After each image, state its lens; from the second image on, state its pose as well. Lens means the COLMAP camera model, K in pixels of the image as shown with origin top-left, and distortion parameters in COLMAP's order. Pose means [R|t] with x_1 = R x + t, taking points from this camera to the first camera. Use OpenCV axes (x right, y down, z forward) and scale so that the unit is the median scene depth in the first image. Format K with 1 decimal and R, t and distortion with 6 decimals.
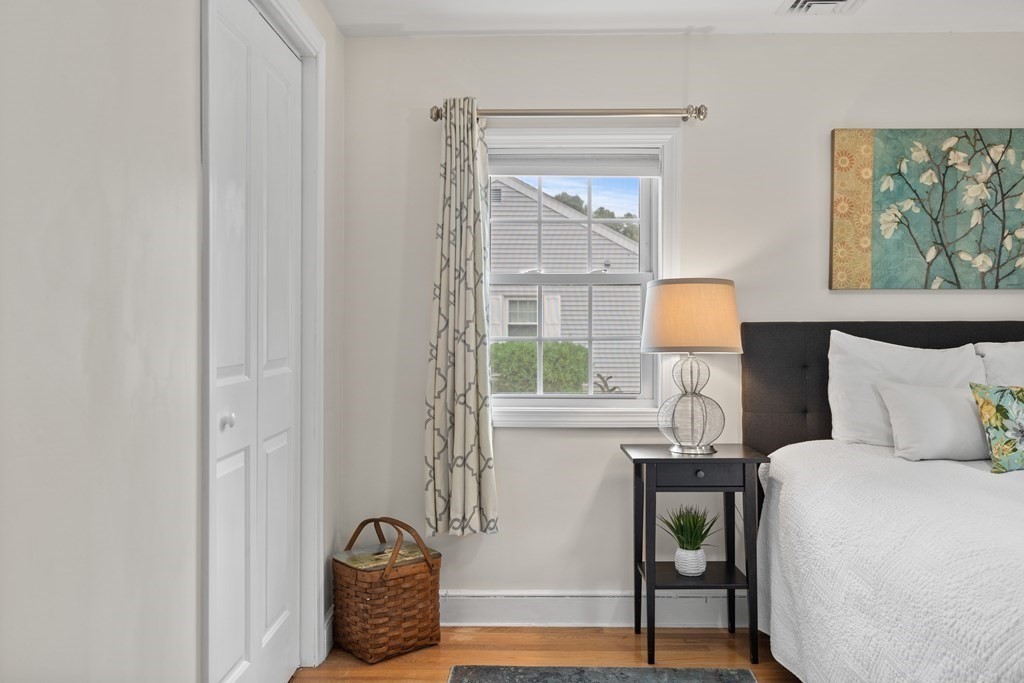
lens RADIAL K [[835.8, 0, 521.0], [0, 835.8, 321.8], [0, 0, 1]] dist [0.019693, -0.007305]
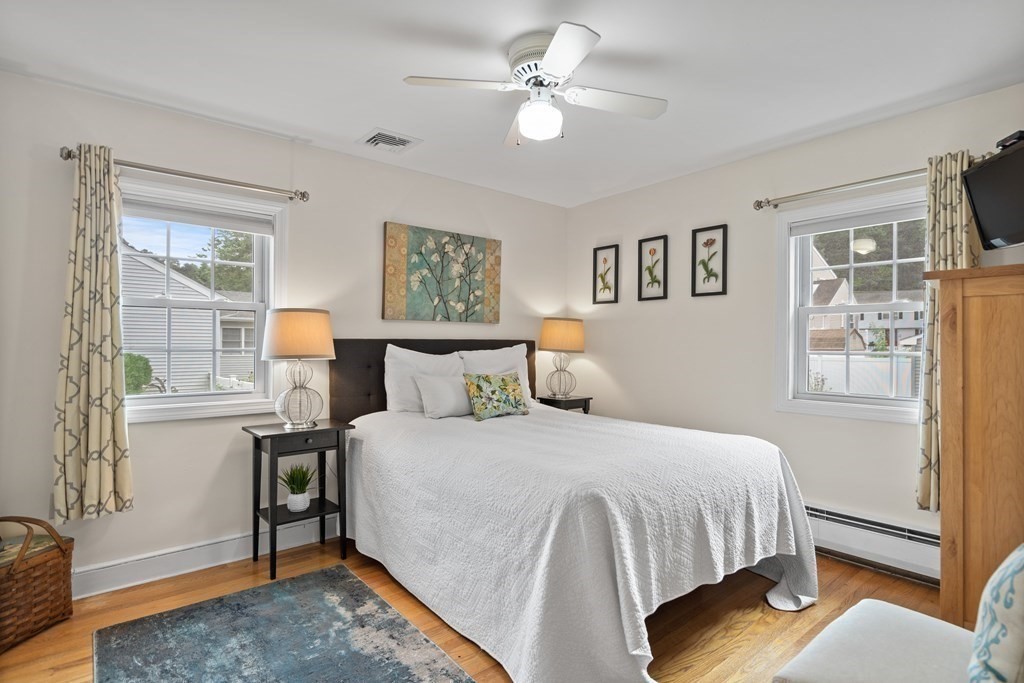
lens RADIAL K [[526.8, 0, 517.0], [0, 526.8, 340.2], [0, 0, 1]] dist [0.003927, 0.003559]
pose [[0.759020, 0.006720, 0.651032, -0.107712], [-0.008049, 0.999967, -0.000937, 0.001435], [-0.651017, -0.004529, 0.759049, 0.052605]]
